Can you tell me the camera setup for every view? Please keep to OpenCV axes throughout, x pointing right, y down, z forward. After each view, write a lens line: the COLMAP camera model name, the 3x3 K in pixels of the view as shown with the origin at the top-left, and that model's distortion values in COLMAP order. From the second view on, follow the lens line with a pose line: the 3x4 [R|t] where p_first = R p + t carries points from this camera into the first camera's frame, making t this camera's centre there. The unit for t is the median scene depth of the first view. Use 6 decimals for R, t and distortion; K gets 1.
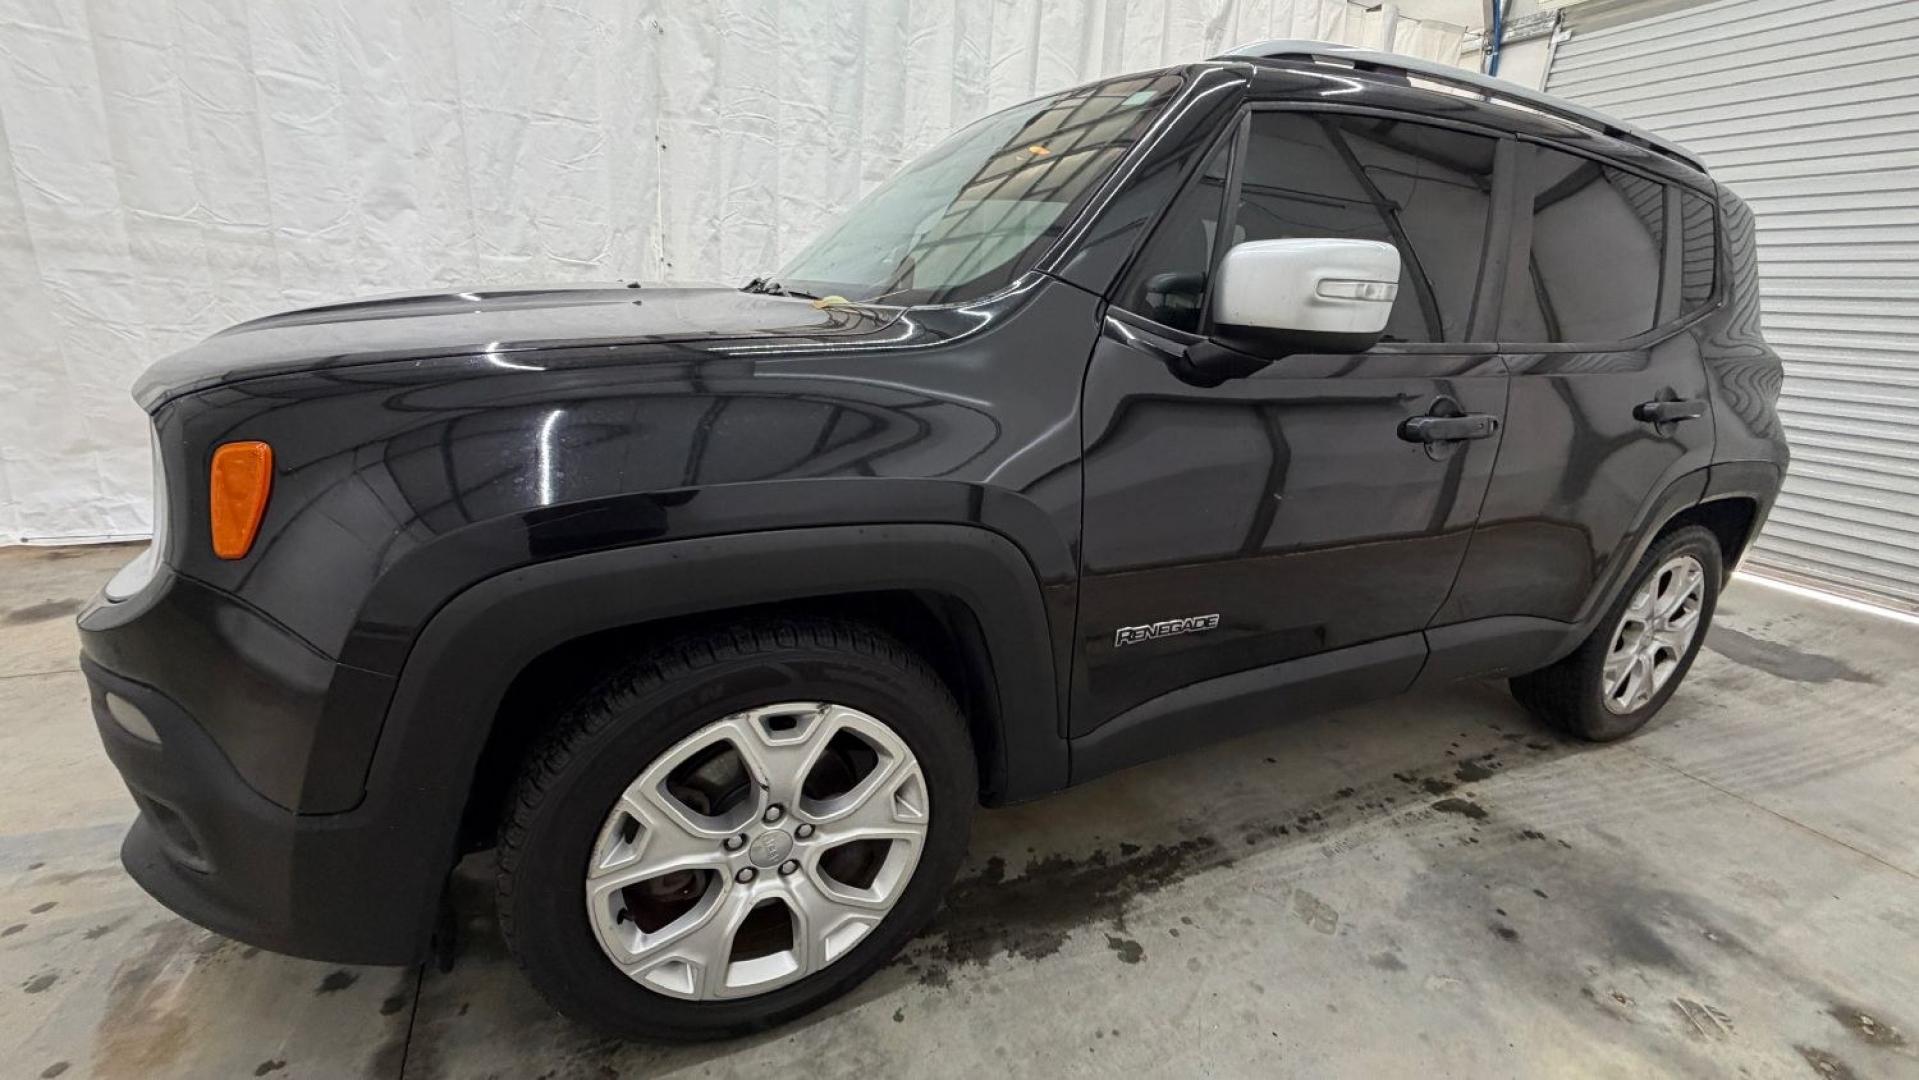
lens RADIAL K [[747.2, 0, 963.1], [0, 747.2, 539.5], [0, 0, 1]] dist [0.001663, -0.000439]
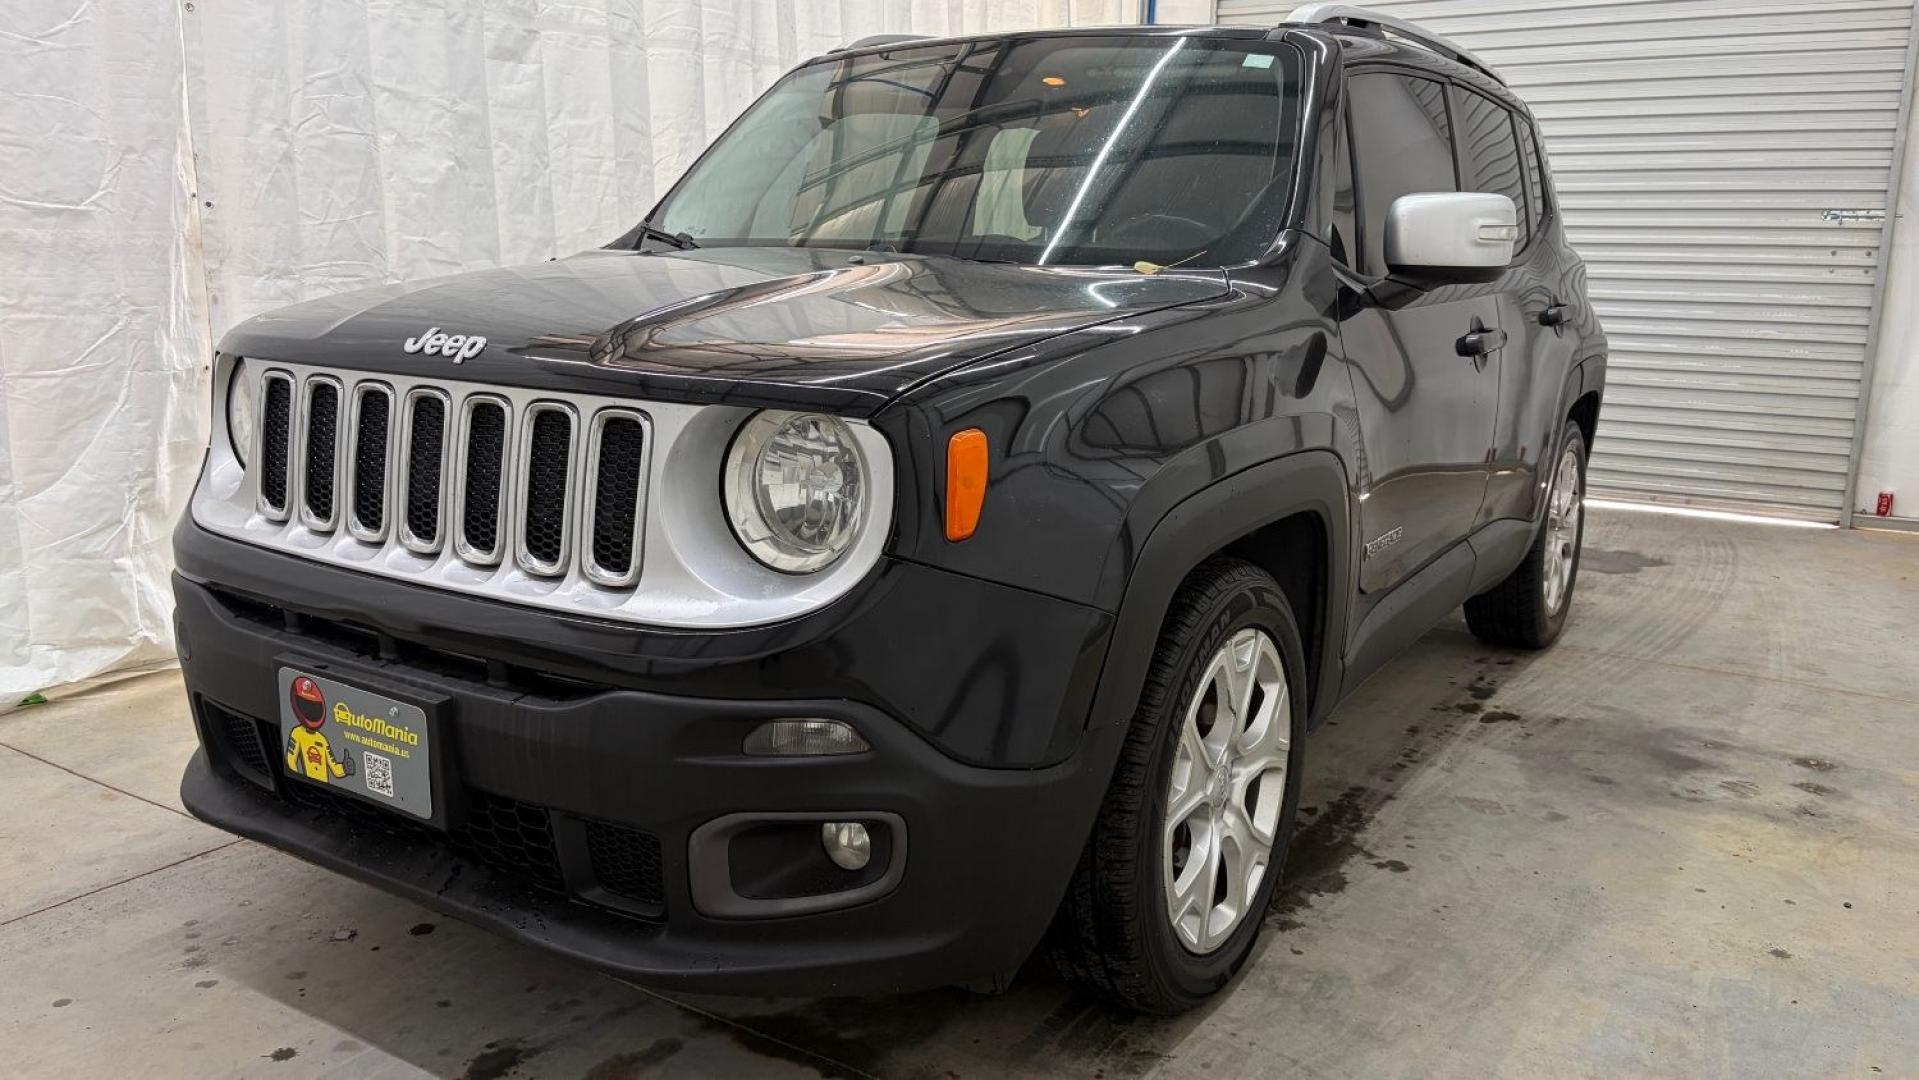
lens RADIAL K [[1442.2, 0, 951.6], [0, 1442.2, 545.4], [0, 0, 1]] dist [0.034580, -0.011064]
pose [[0.848208, -0.156055, 0.506152, -0.749060], [0.194815, 0.980543, -0.024154, 0.029961], [-0.492534, 0.119094, 0.862106, -0.283660]]
